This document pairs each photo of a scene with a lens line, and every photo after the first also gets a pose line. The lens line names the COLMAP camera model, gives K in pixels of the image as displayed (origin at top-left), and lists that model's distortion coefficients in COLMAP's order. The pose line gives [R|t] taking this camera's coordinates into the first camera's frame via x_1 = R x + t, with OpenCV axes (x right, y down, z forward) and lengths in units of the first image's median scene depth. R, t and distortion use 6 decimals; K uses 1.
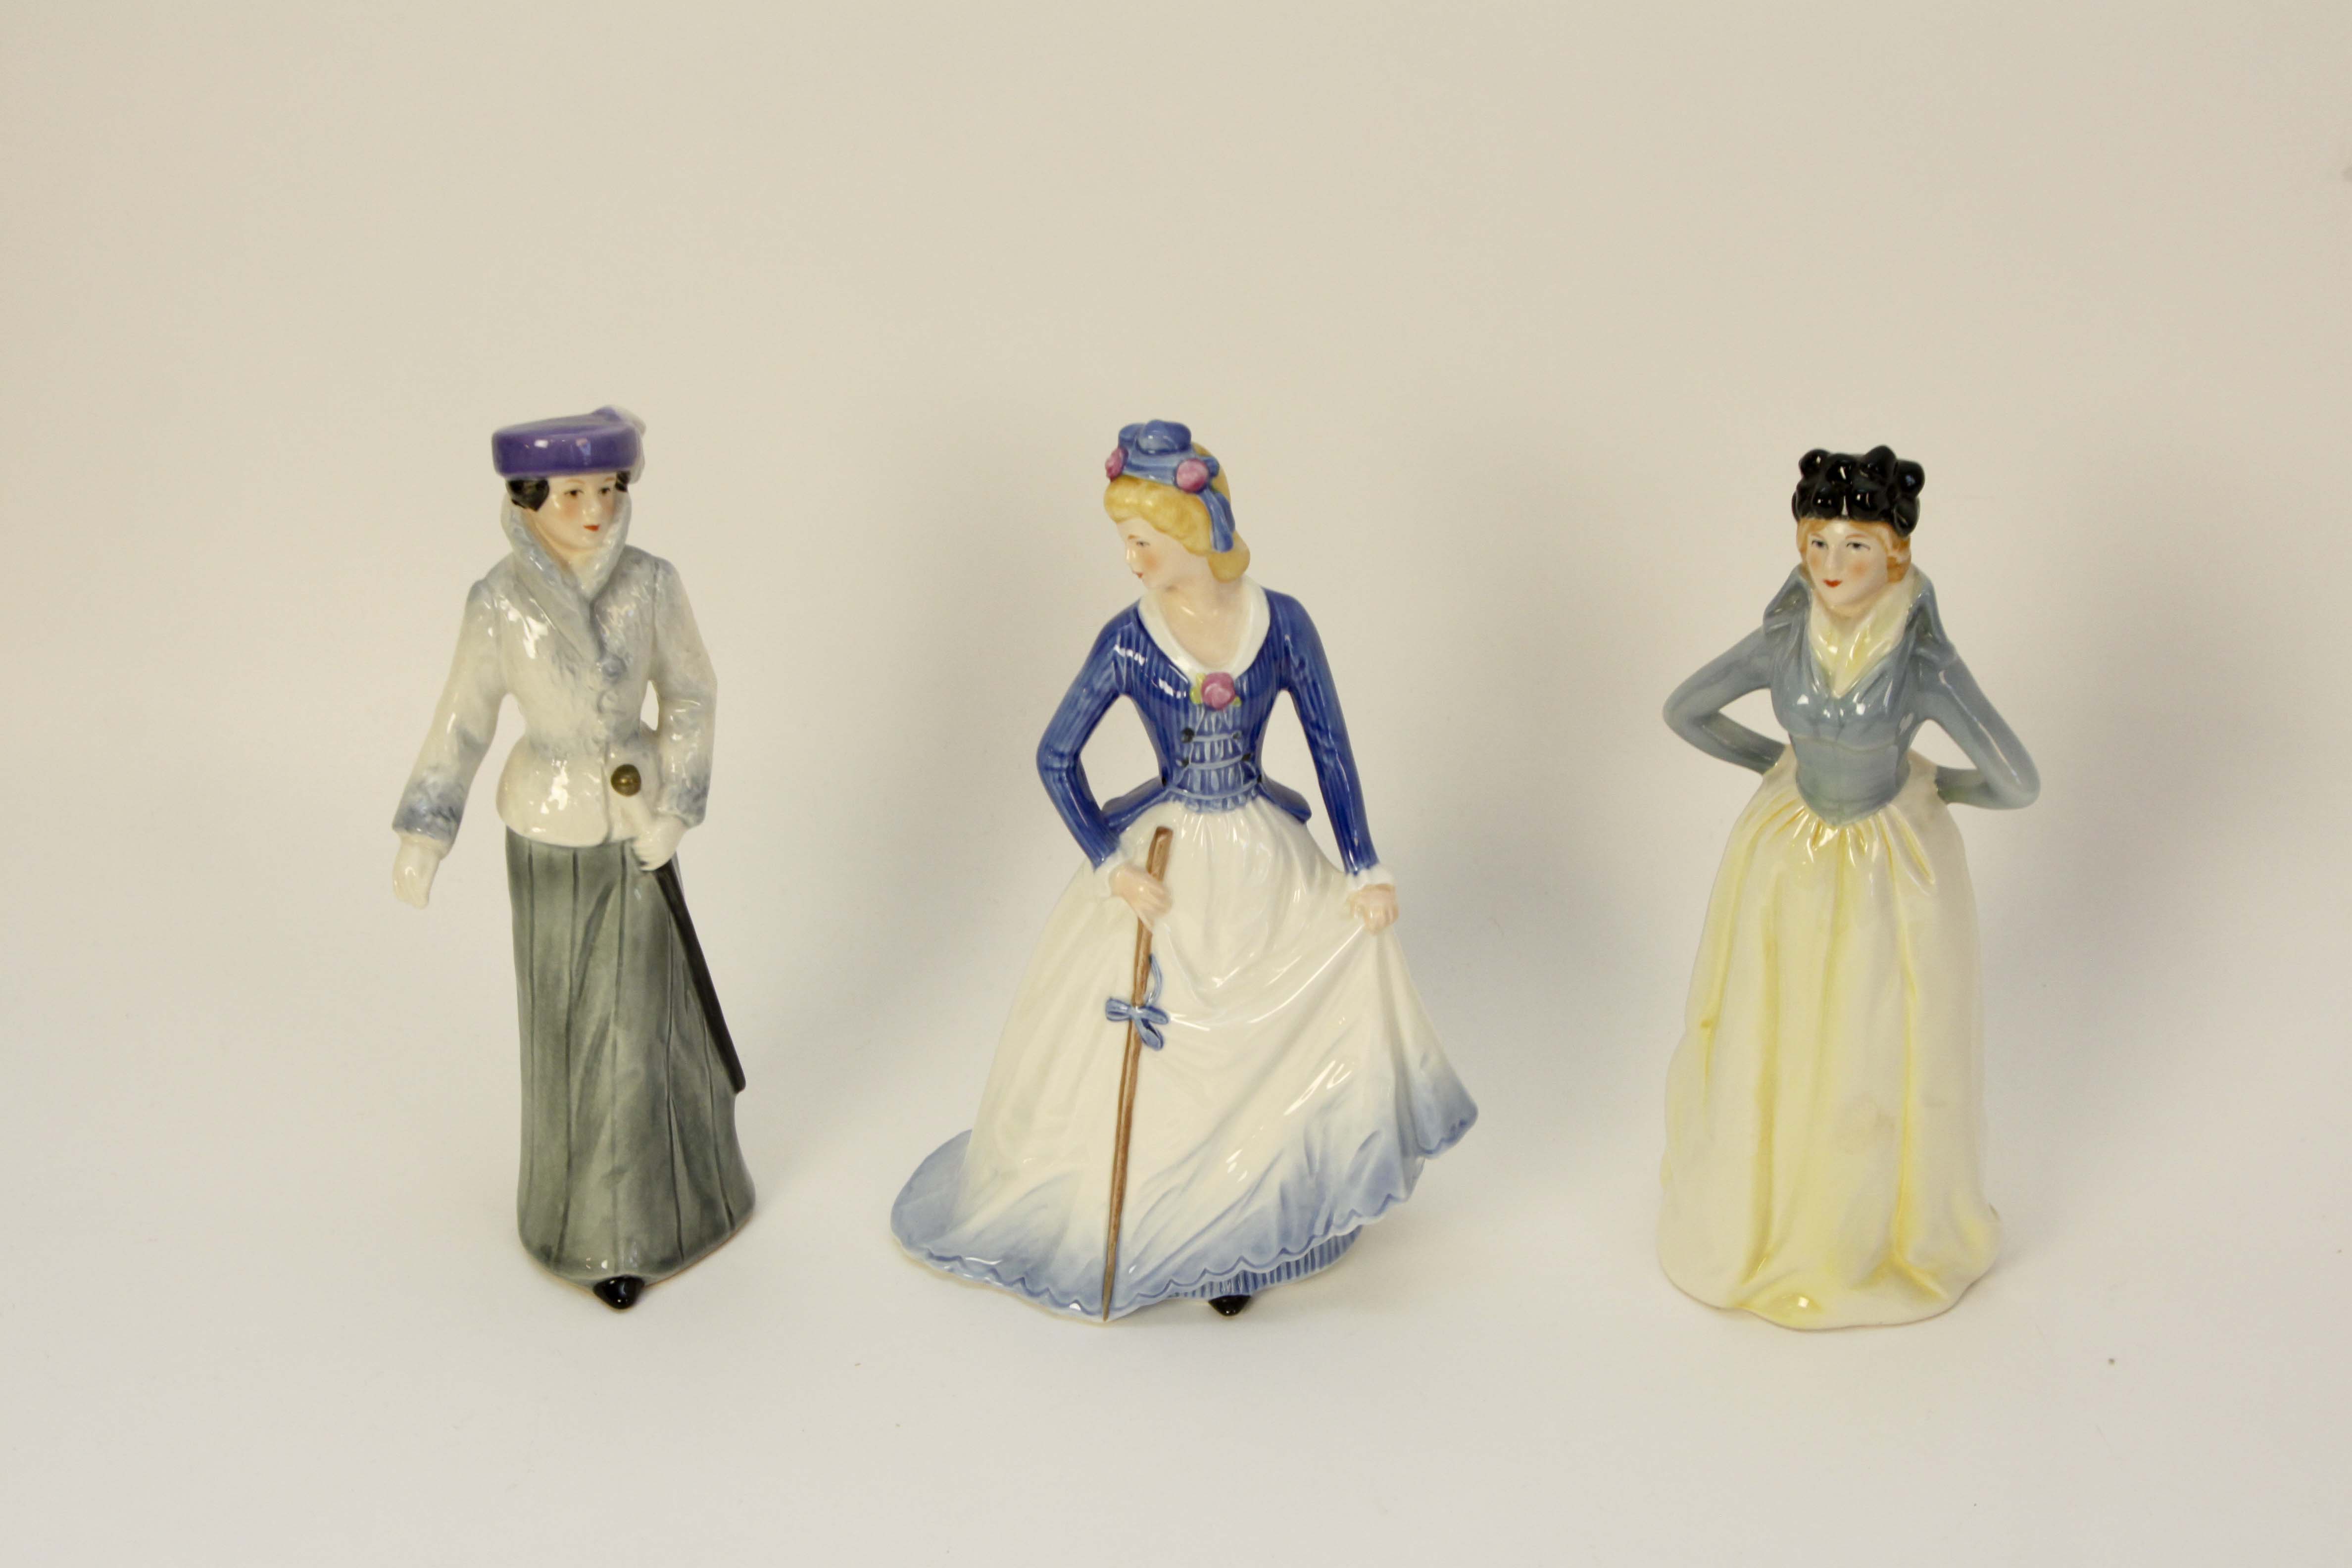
lens RADIAL K [[4561.9, 0, 1175.6], [0, 4561.9, 782.1], [0, 0, 1]] dist [0.034820, 0.000000]
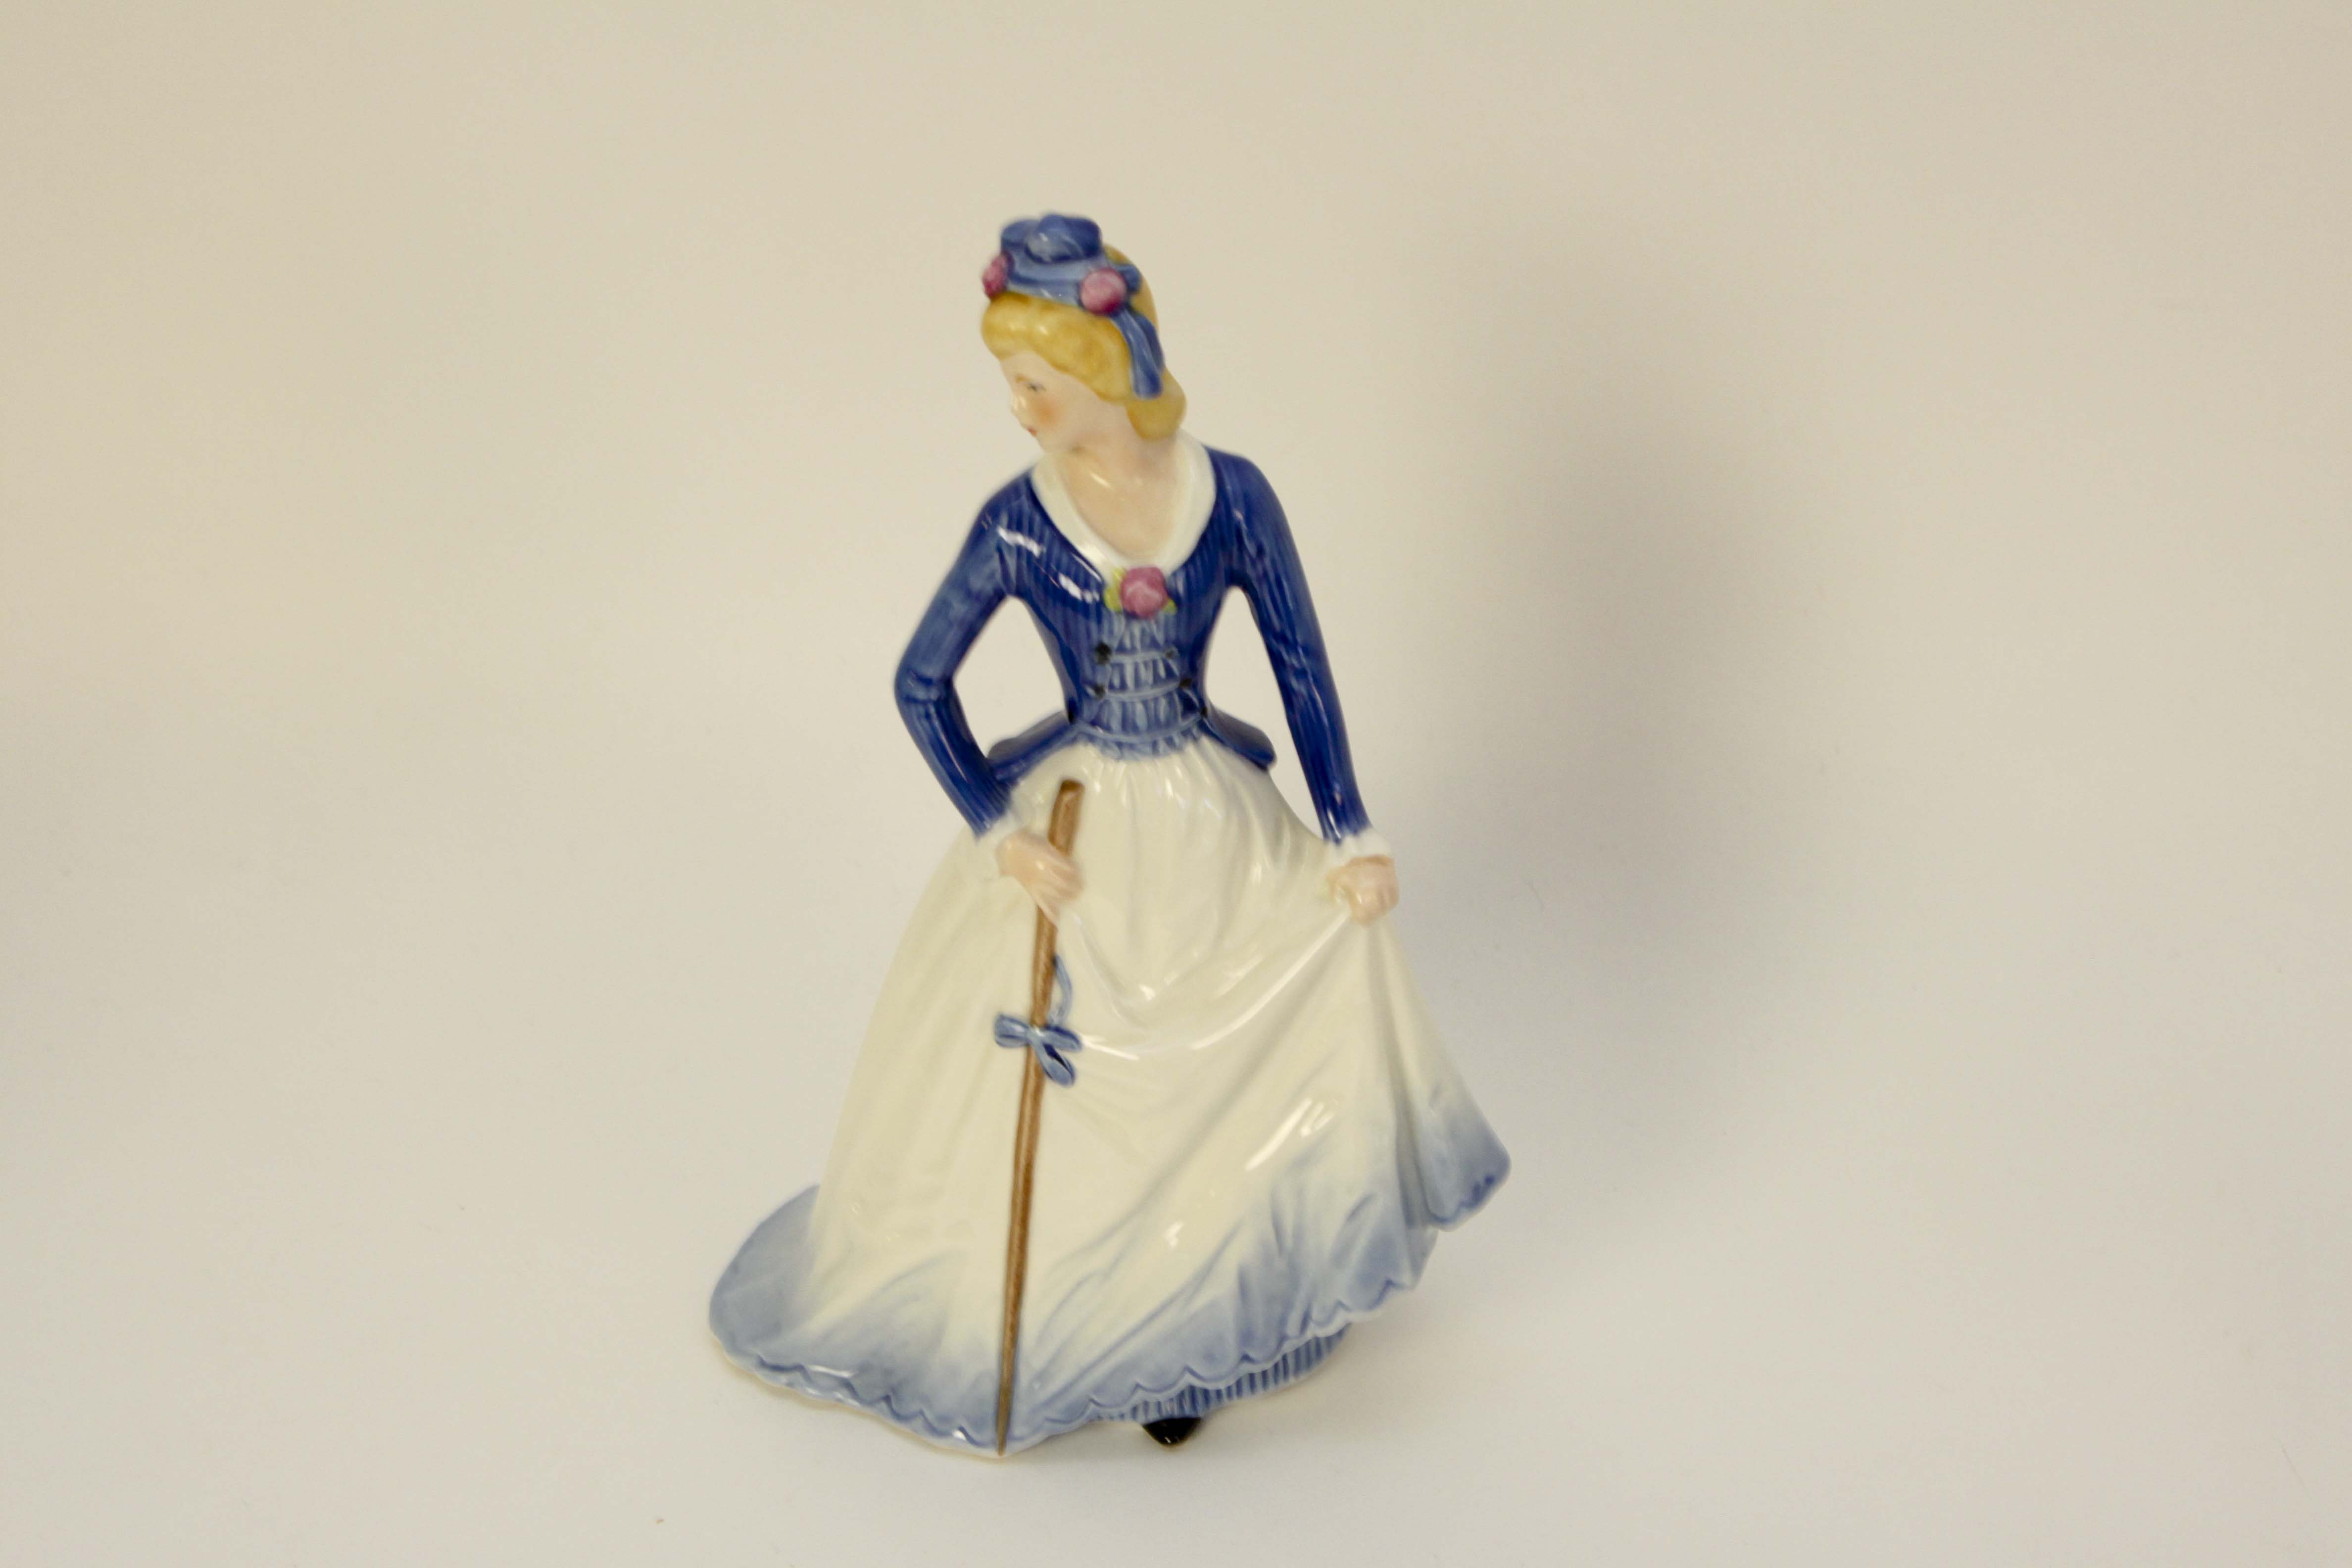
lens RADIAL K [[5449.3, 0, 1176.0], [0, 5449.3, 780.6], [0, 0, 1]] dist [0.216060, 0.000000]
pose [[0.999945, -0.009408, 0.004543, 0.009971], [0.009287, 0.999619, 0.026001, -0.012124], [-0.004786, -0.025958, 0.999652, 0.136748]]
